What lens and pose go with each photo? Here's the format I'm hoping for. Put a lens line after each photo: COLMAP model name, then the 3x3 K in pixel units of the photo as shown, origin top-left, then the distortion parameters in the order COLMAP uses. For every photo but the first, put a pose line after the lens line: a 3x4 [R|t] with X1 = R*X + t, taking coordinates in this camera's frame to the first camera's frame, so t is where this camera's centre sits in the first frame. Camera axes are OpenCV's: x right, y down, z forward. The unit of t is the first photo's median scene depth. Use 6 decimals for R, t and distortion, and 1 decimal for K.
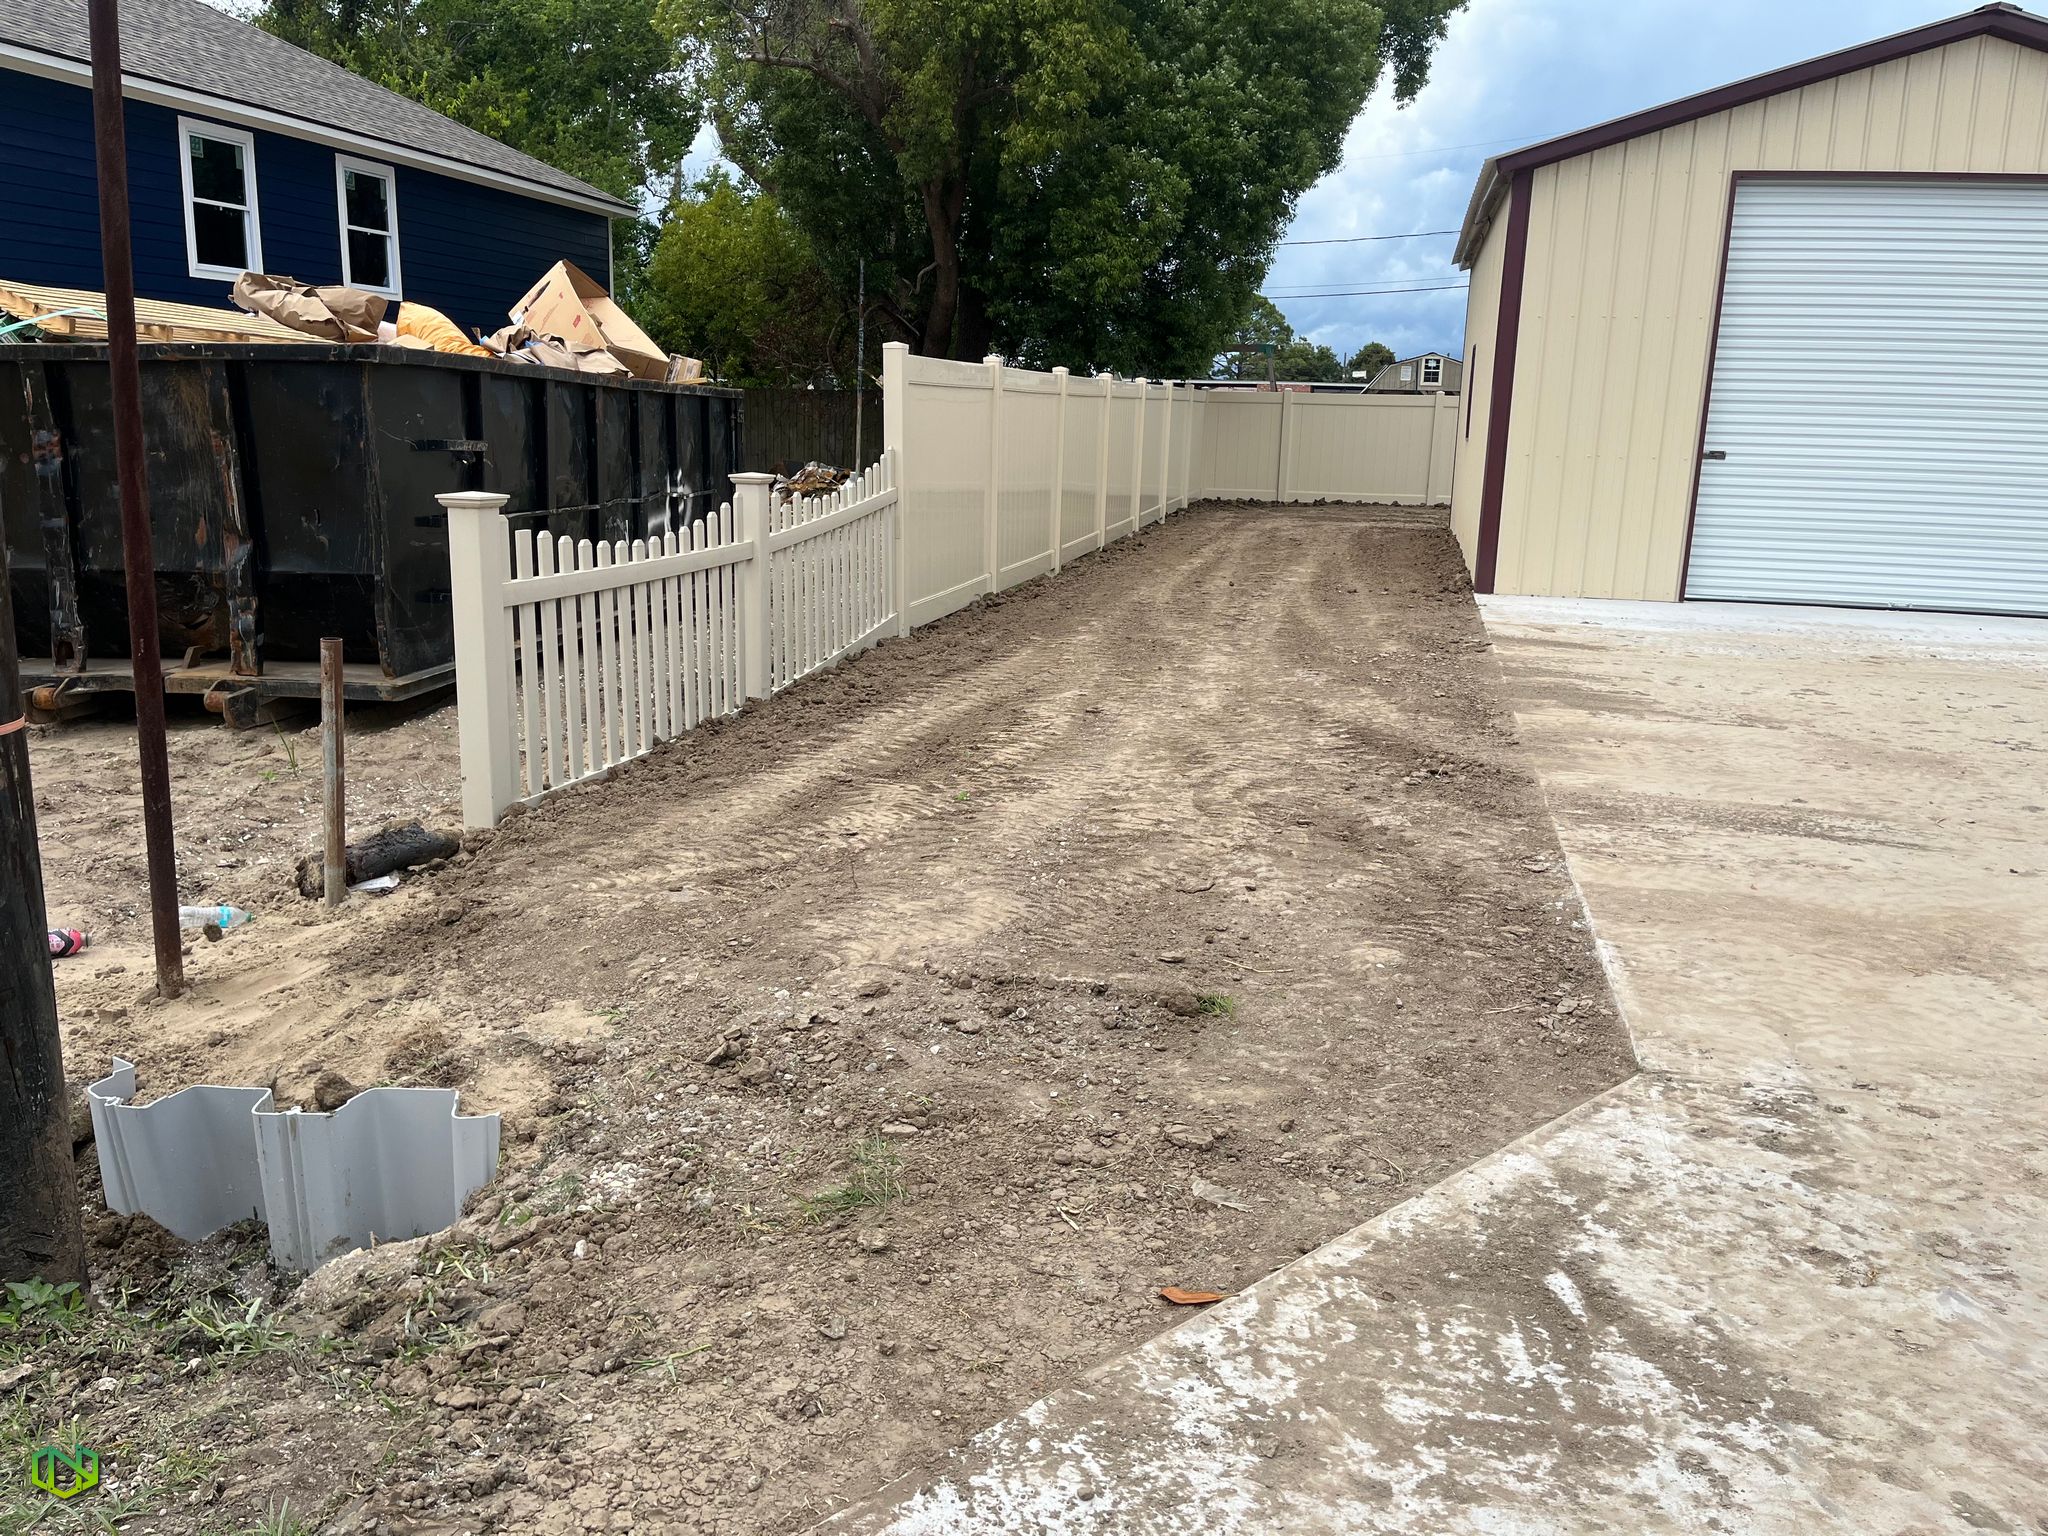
lens RADIAL K [[1565.6, 0, 1030.3], [0, 1565.6, 756.4], [0, 0, 1]] dist [0.056943, -0.079169]
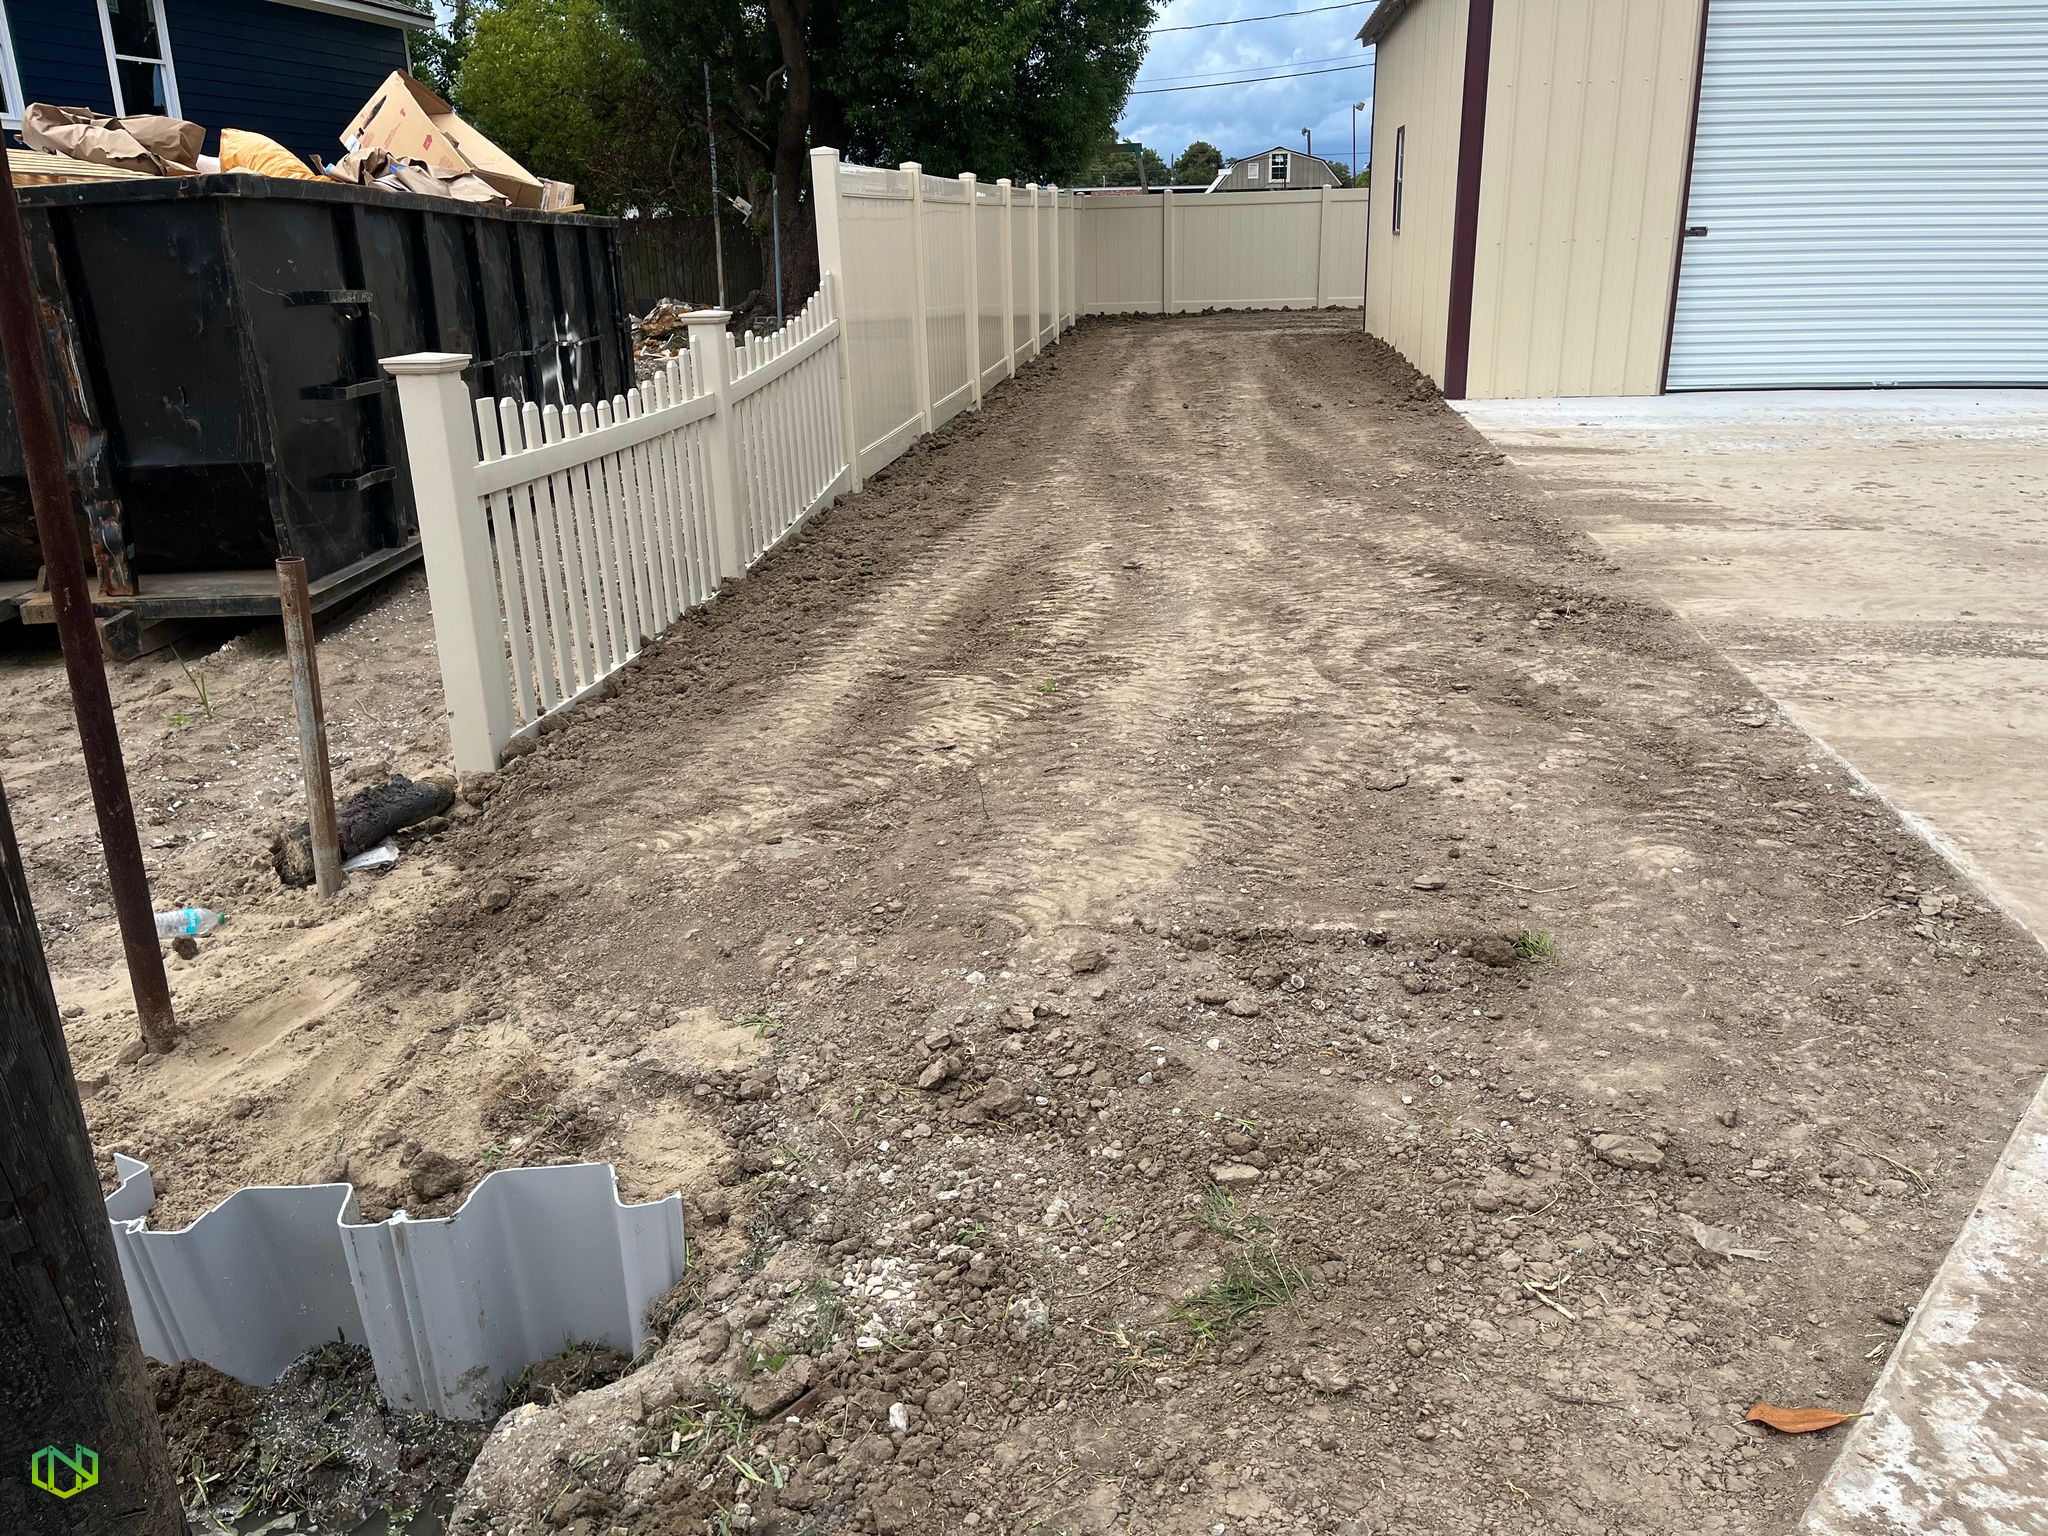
lens RADIAL K [[1565.6, 0, 1029.1], [0, 1565.6, 770.1], [0, 0, 1]] dist [0.056943, -0.079169]
pose [[0.992657, -0.084399, 0.086656, -0.132549], [0.073933, 0.990305, 0.117603, -0.030161], [-0.095742, -0.110332, 0.989273, 0.158389]]
